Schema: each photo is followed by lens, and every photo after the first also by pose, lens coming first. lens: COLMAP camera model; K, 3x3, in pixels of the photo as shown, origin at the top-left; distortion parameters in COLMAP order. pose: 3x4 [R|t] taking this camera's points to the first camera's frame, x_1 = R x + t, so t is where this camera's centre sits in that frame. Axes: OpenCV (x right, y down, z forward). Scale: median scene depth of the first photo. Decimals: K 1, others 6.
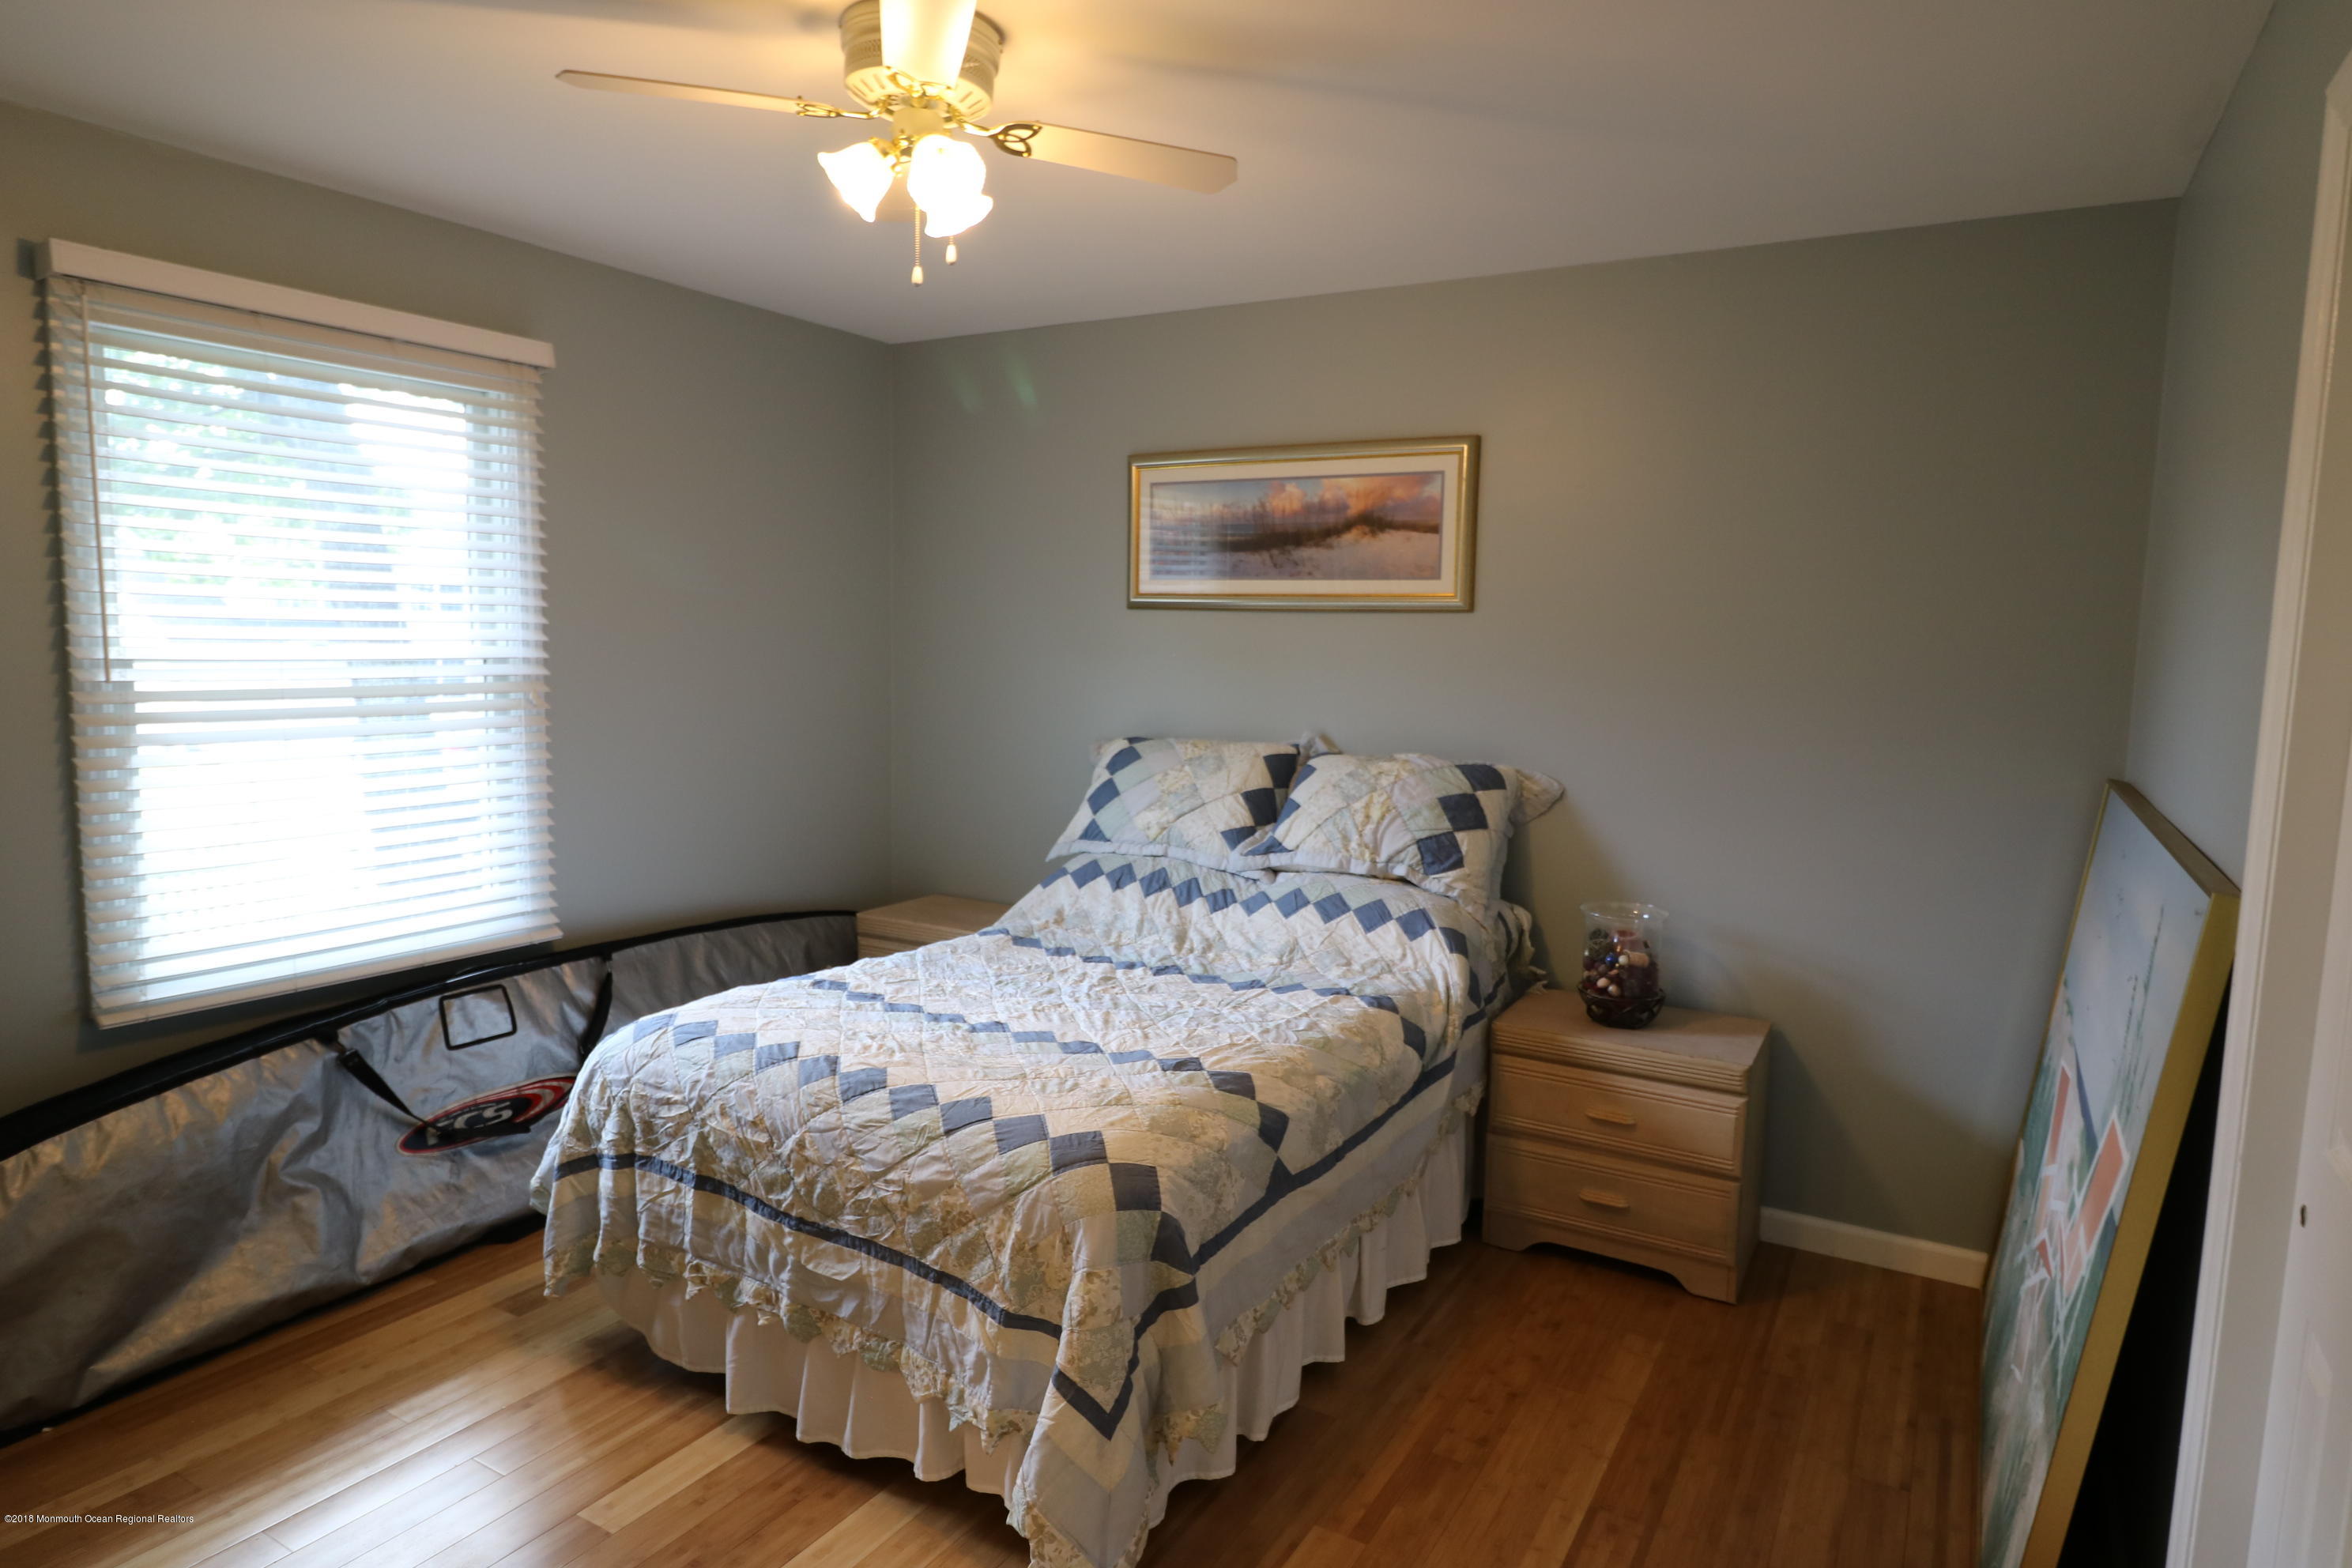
lens RADIAL K [[1365.4, 0, 1176.0], [0, 1365.4, 784.0], [0, 0, 1]] dist [0.008953, -0.014106]
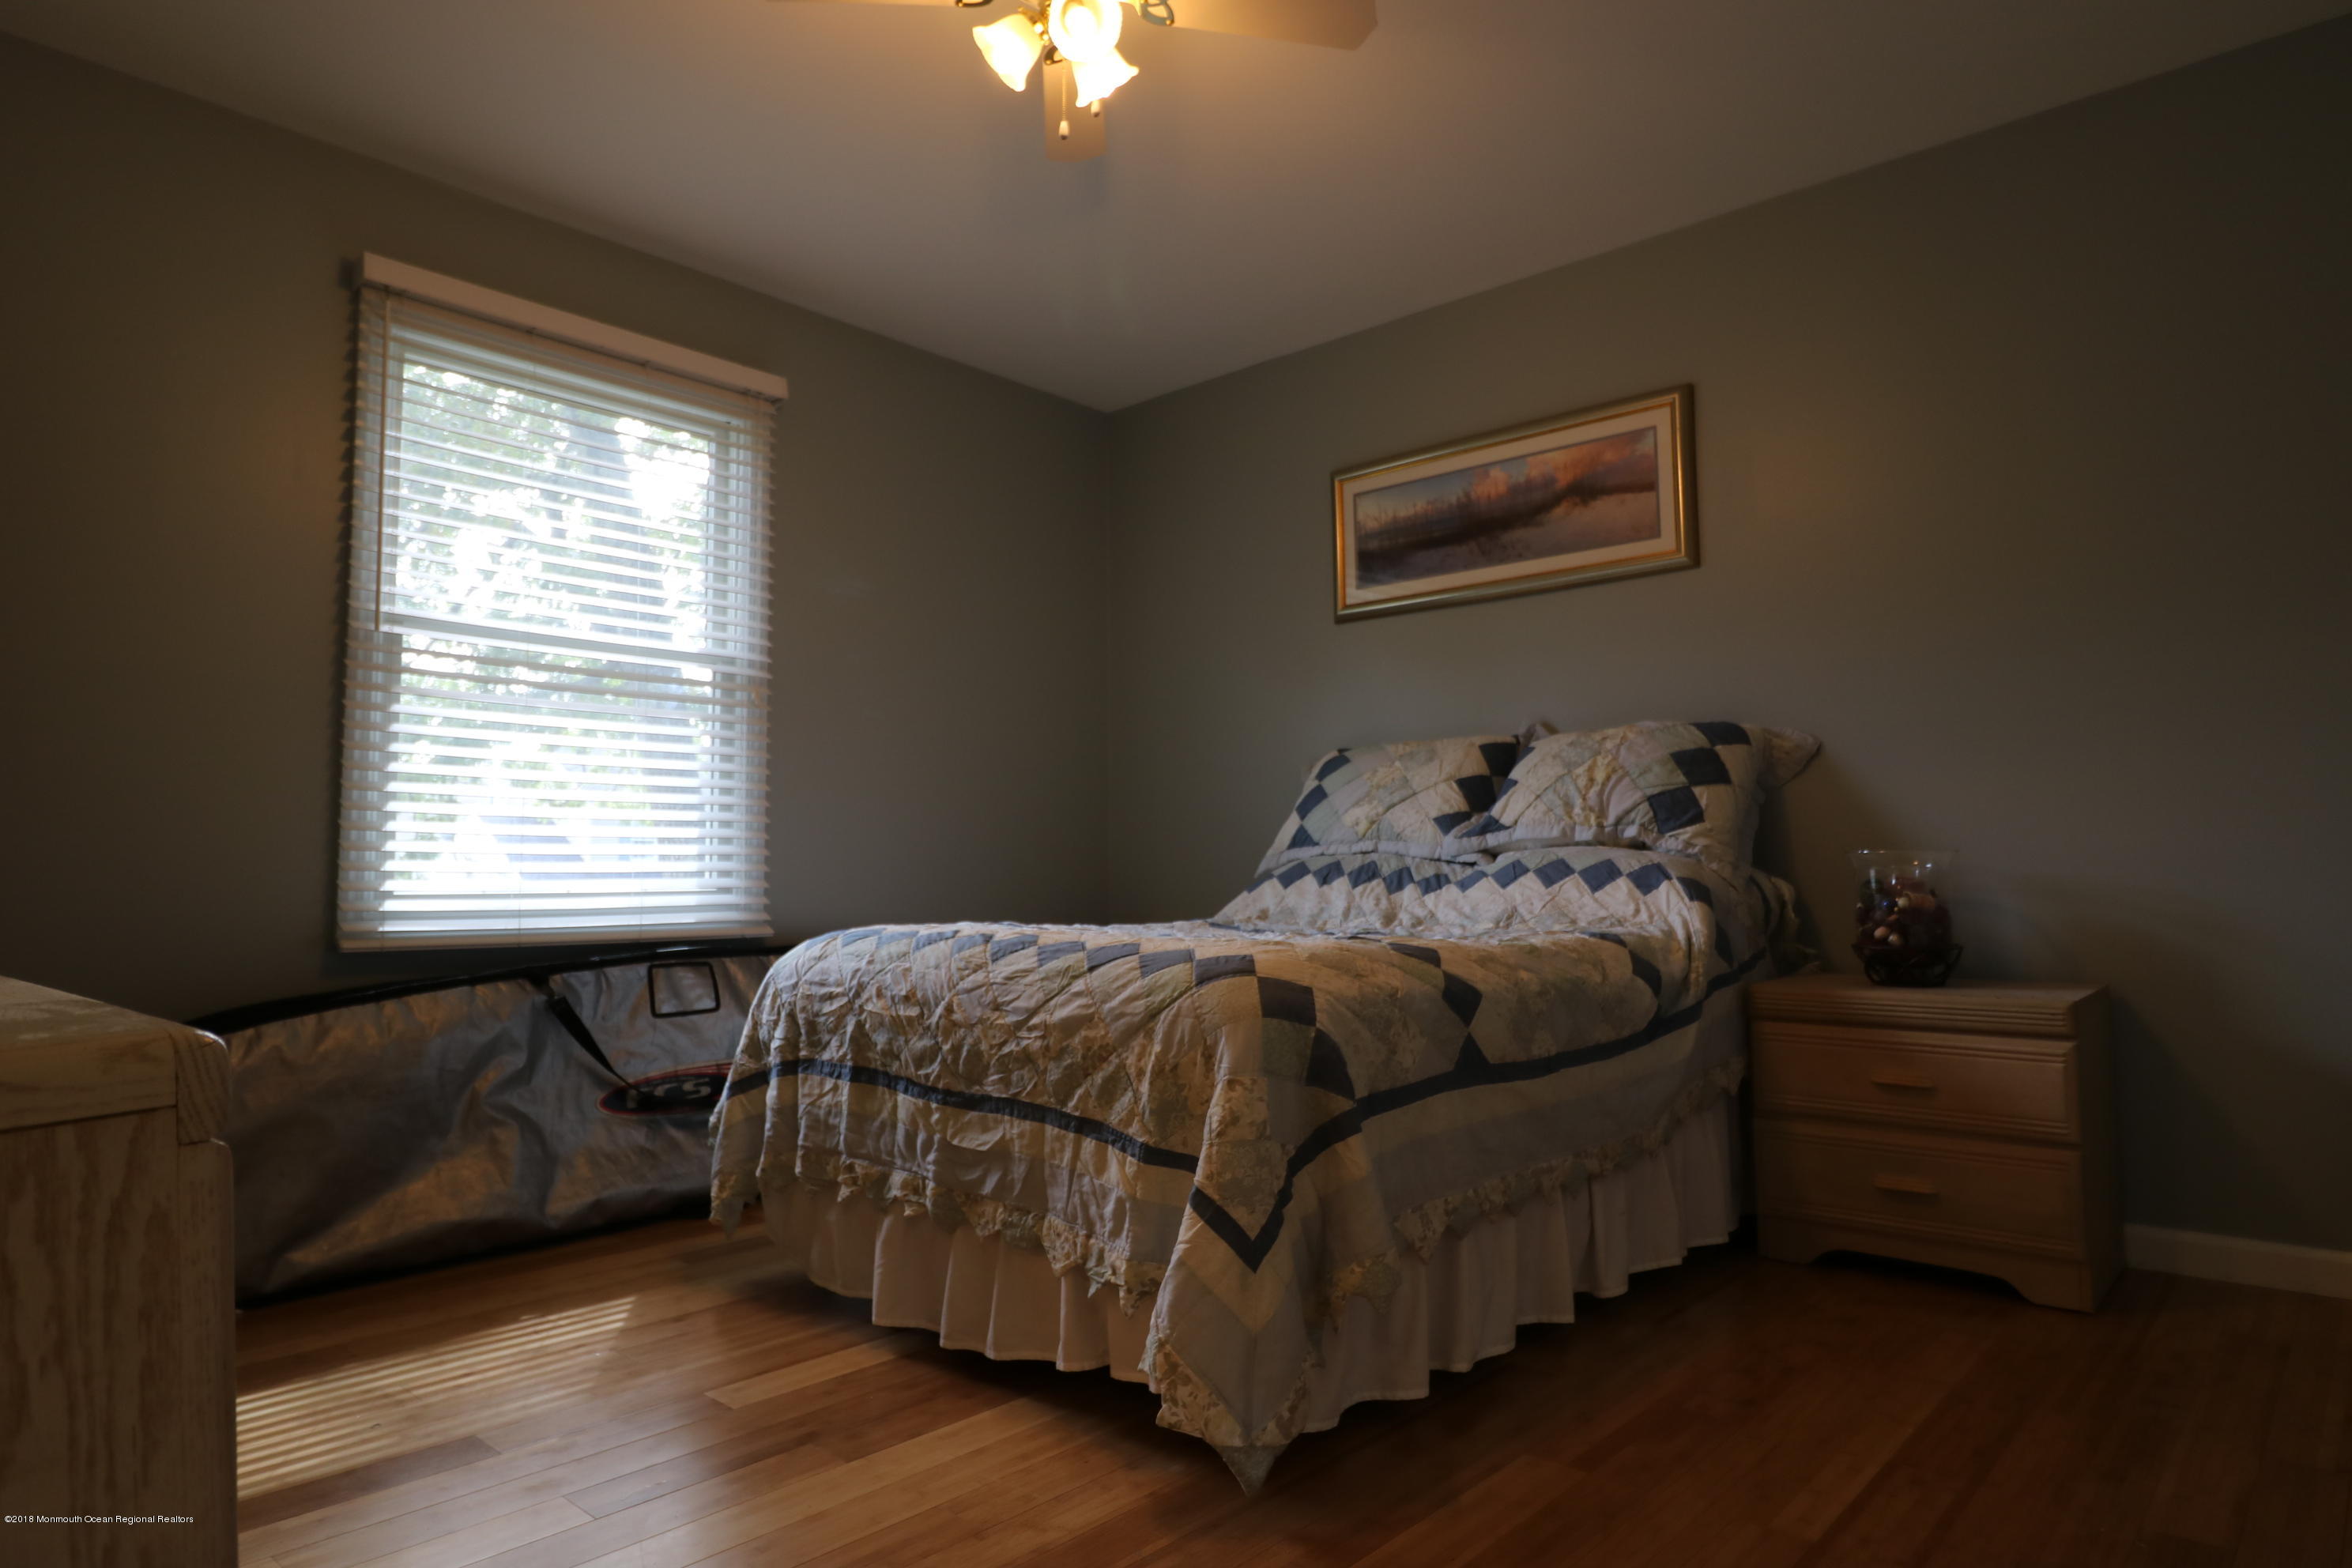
lens RADIAL K [[1379.4, 0, 1175.3], [0, 1379.4, 778.0], [0, 0, 1]] dist [0.008978, -0.014954]
pose [[0.979720, -0.041999, -0.195918, 0.056635], [0.005988, 0.983485, -0.180889, 0.218354], [0.200280, 0.176047, 0.963792, 0.064612]]
